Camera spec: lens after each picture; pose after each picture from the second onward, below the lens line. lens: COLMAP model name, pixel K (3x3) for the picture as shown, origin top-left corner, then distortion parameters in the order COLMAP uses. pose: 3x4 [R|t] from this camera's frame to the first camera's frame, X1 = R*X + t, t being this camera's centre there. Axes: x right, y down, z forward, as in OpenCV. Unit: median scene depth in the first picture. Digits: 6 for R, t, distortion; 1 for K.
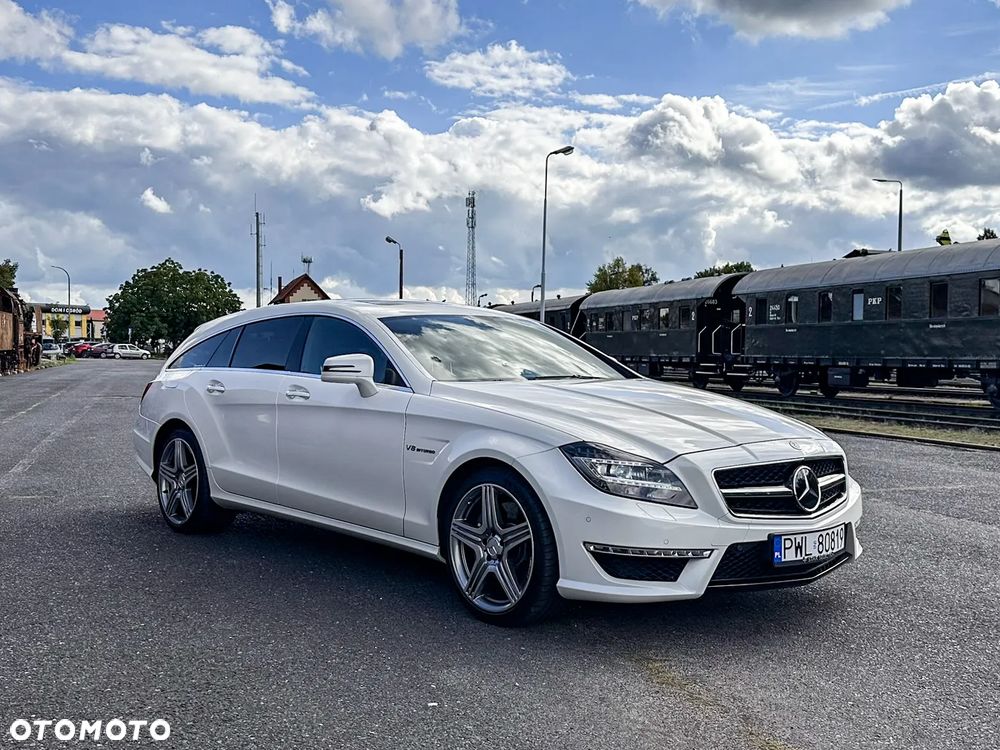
lens RADIAL K [[1065.2, 0, 477.4], [0, 1065.2, 427.6], [0, 0, 1]] dist [0.186035, -0.390471]
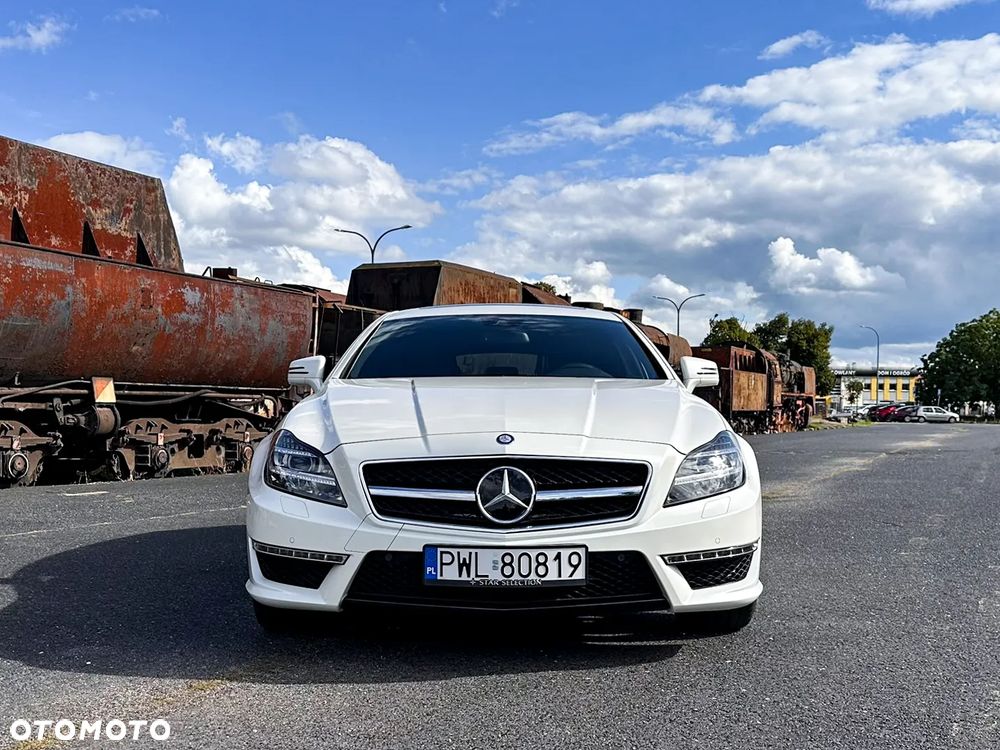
lens RADIAL K [[1135.0, 0, 481.1], [0, 1135.0, 458.4], [0, 0, 1]] dist [0.205764, -0.481143]
pose [[0.772466, 0.022489, -0.634658, 0.851681], [-0.043227, 0.998917, -0.017217, 0.045885], [0.633584, 0.040734, 0.772601, 0.351602]]
